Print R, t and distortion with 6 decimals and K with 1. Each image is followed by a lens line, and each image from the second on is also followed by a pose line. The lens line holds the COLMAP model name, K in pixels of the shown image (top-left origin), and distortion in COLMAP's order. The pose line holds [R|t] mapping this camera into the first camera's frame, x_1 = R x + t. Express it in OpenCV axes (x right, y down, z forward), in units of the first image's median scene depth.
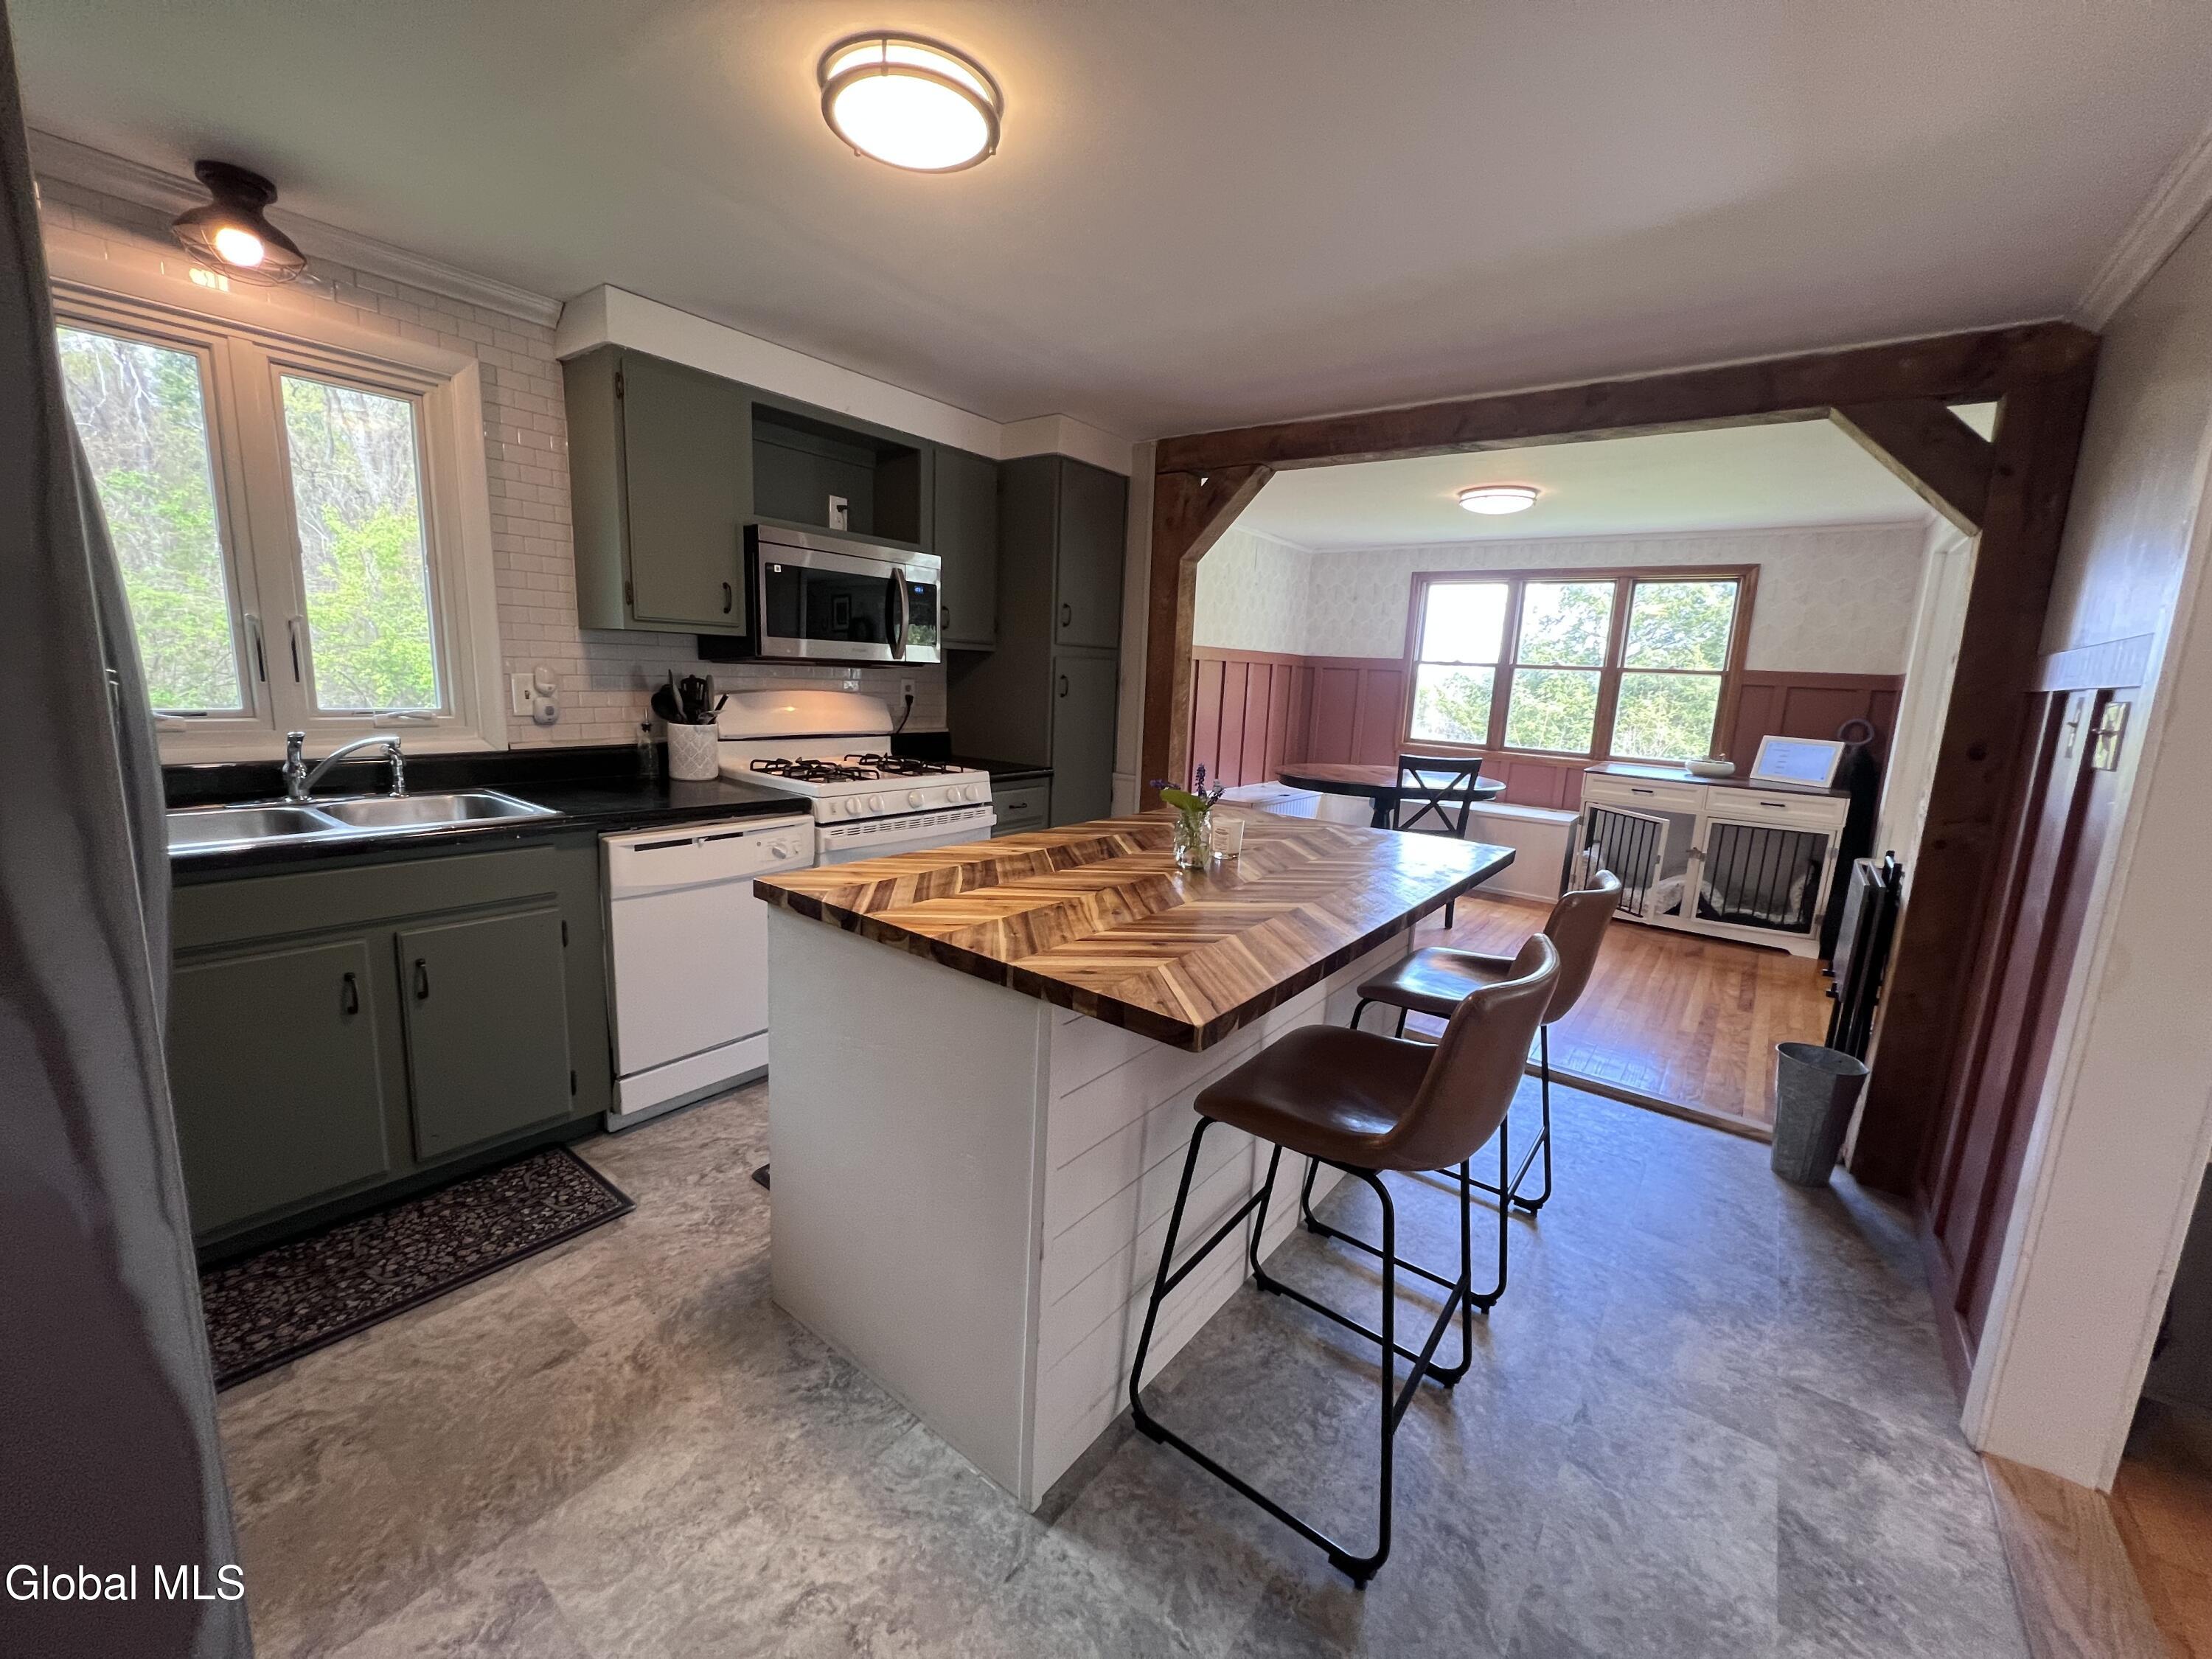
lens RADIAL K [[882.3, 0, 1096.1], [0, 882.3, 825.9], [0, 0, 1]] dist [-0.000941, 0.000413]
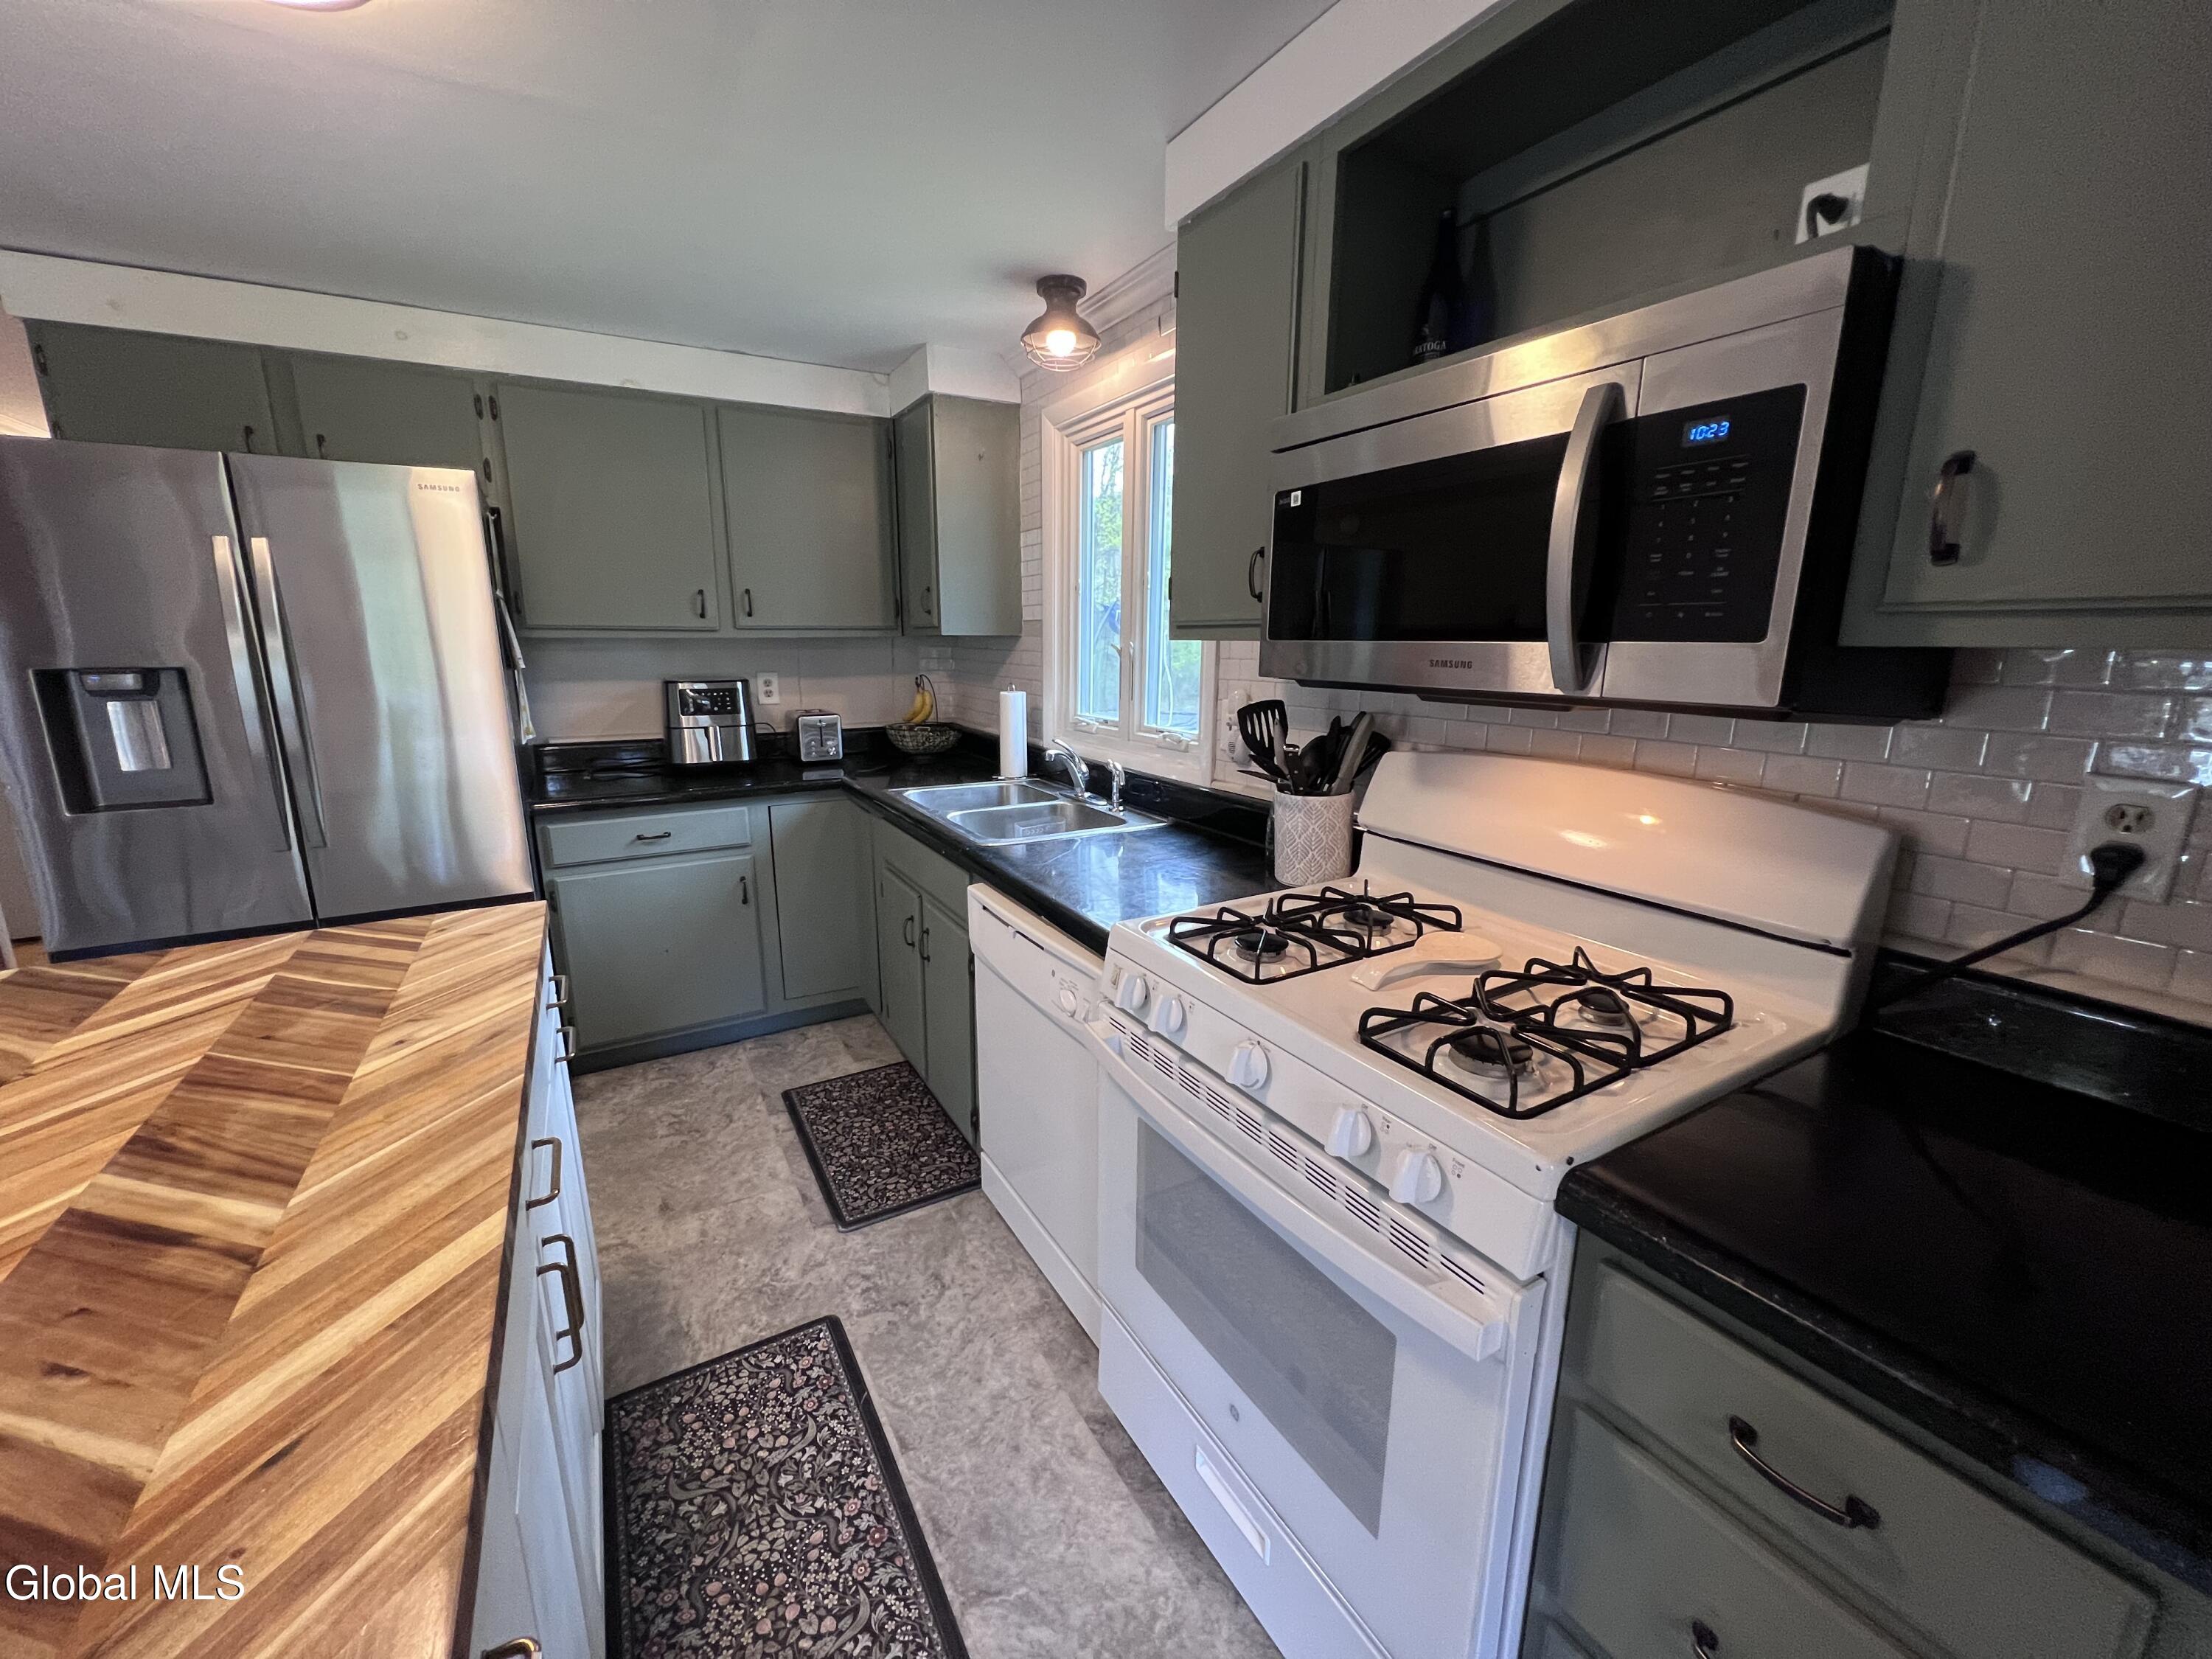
lens RADIAL K [[880.6, 0, 1096.1], [0, 880.6, 826.2], [0, 0, 1]] dist [0.000409, -0.000101]
pose [[-0.379908, 0.148898, -0.912962, 0.206333], [-0.183716, 0.955154, 0.232228, -0.289579], [0.906597, 0.255951, -0.335515, 1.518017]]
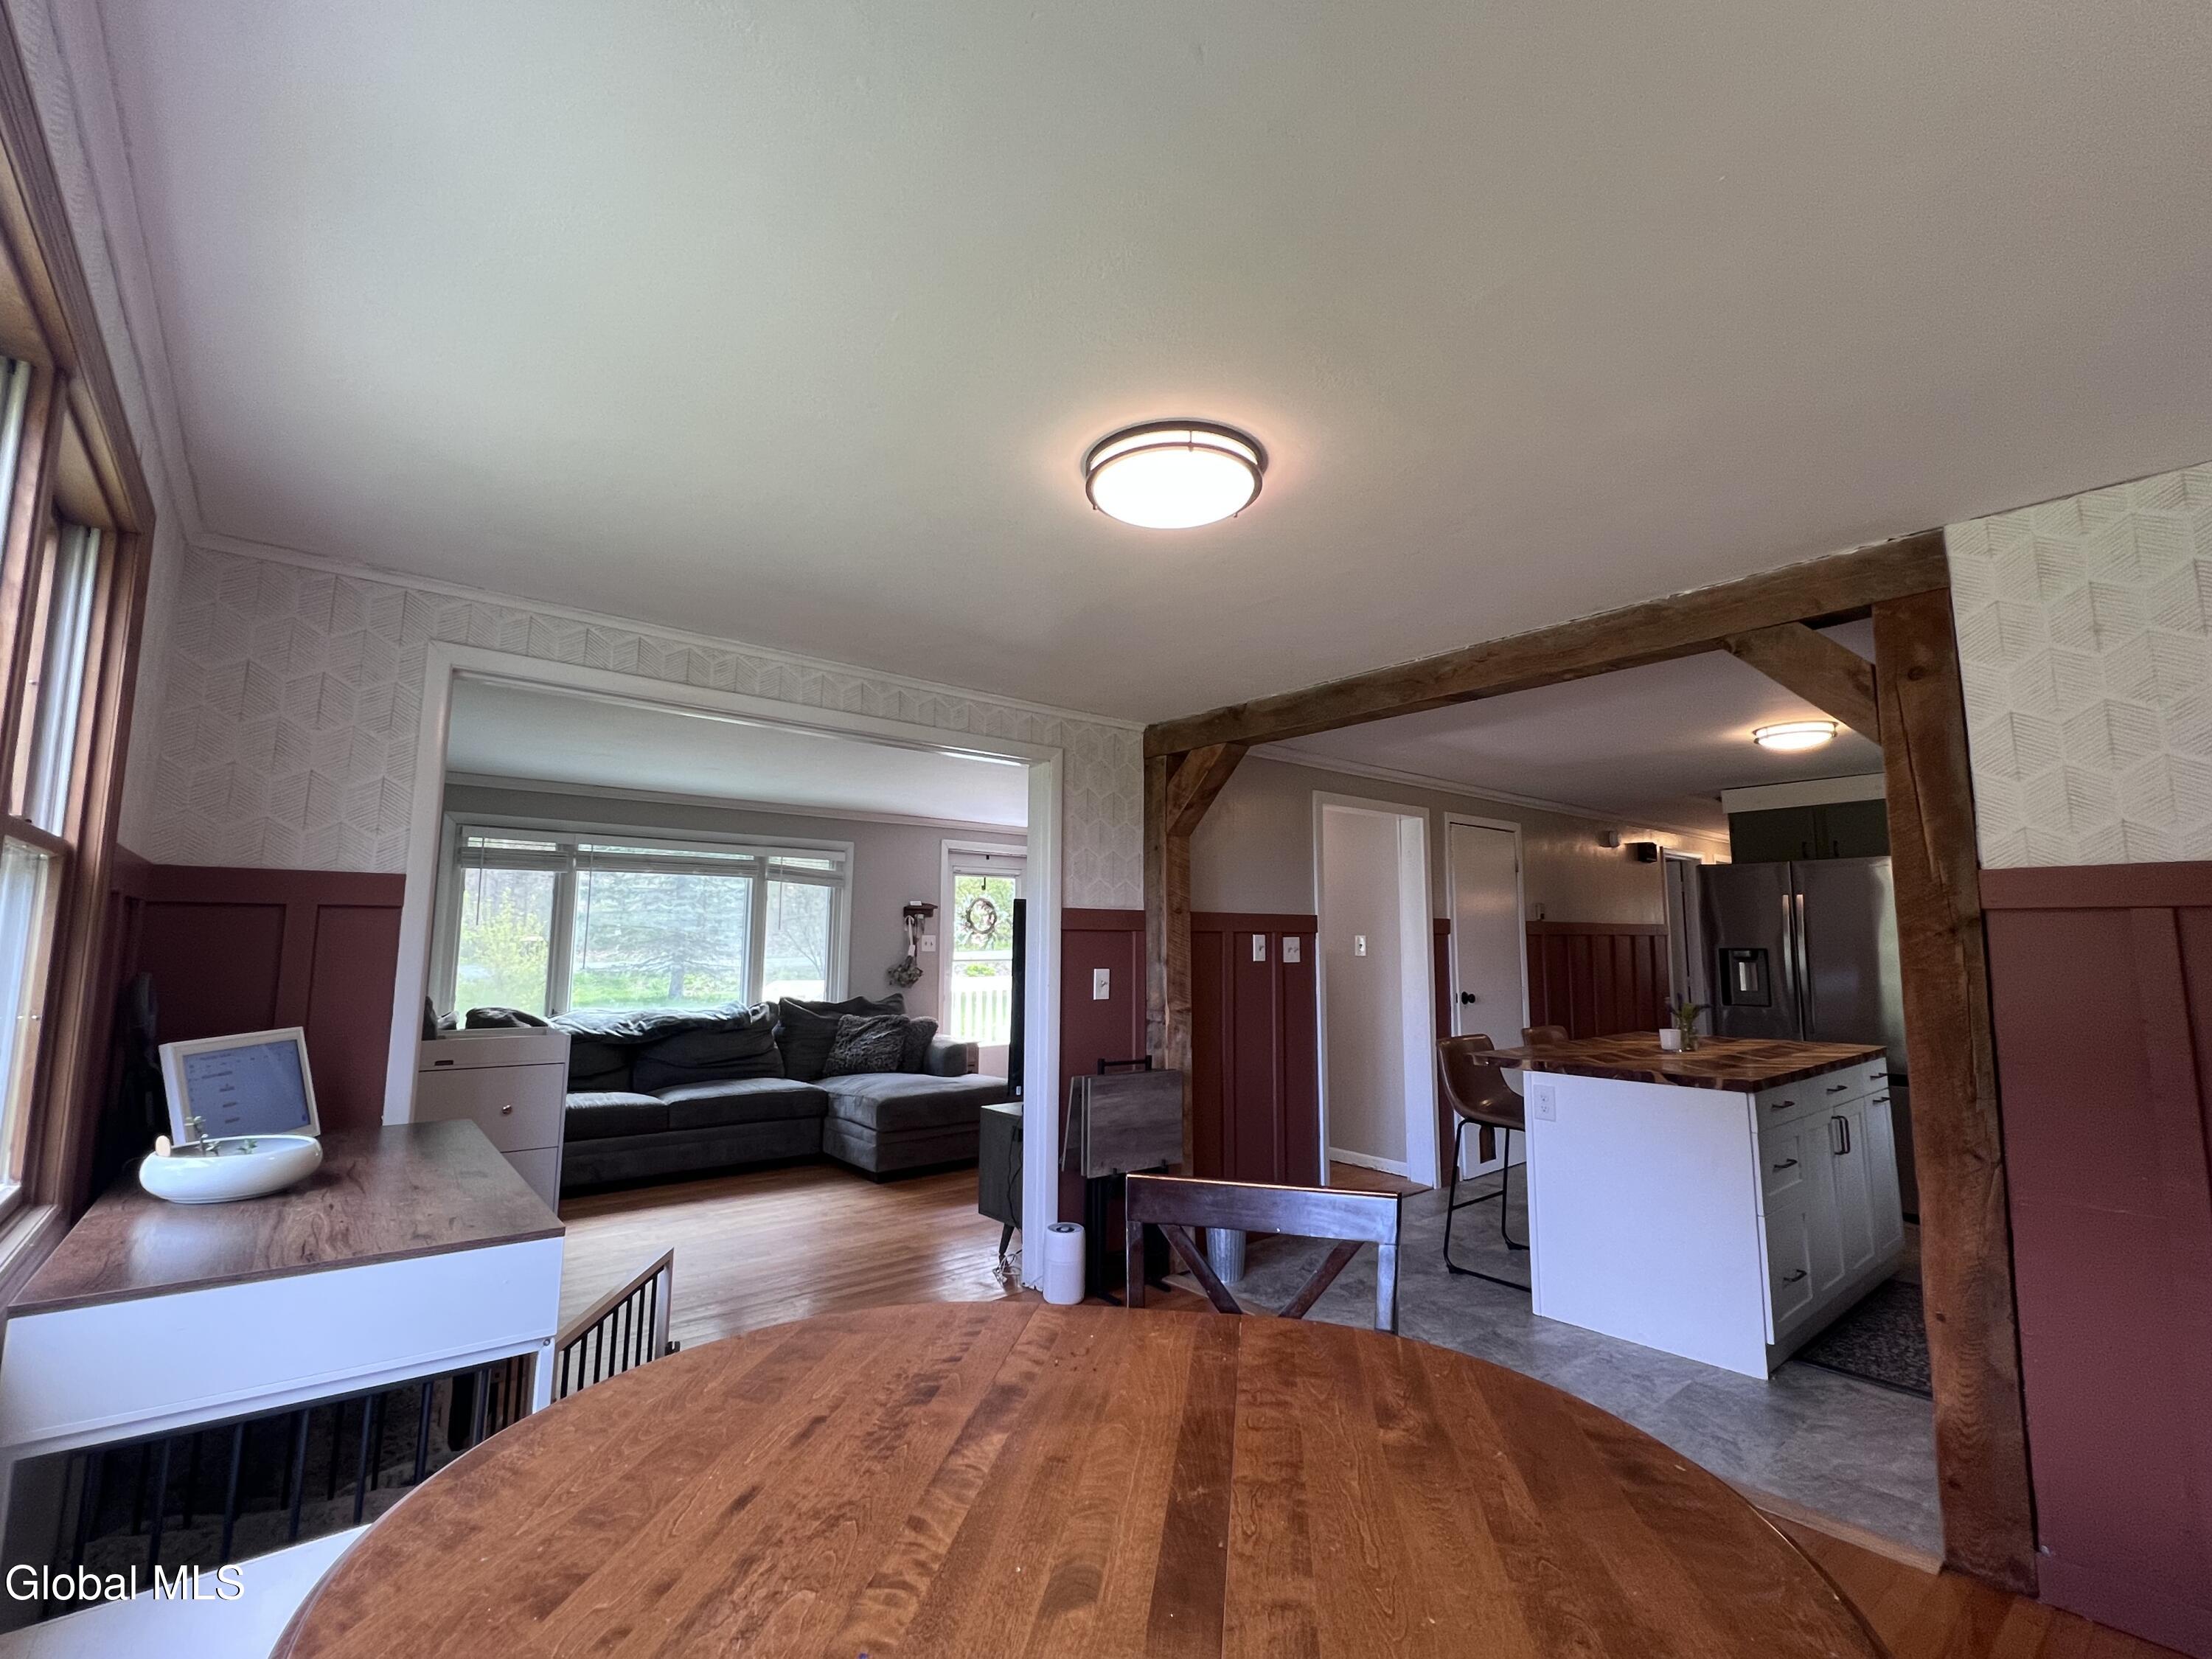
lens RADIAL K [[985.7, 0, 1096.2], [0, 985.7, 824.0], [0, 0, 1]] dist [0.001048, 0.000043]
pose [[-0.975068, -0.025107, 0.220480, 0.833873], [-0.011443, 0.997946, 0.063038, -0.519092], [-0.221609, 0.058943, -0.973352, 3.136960]]
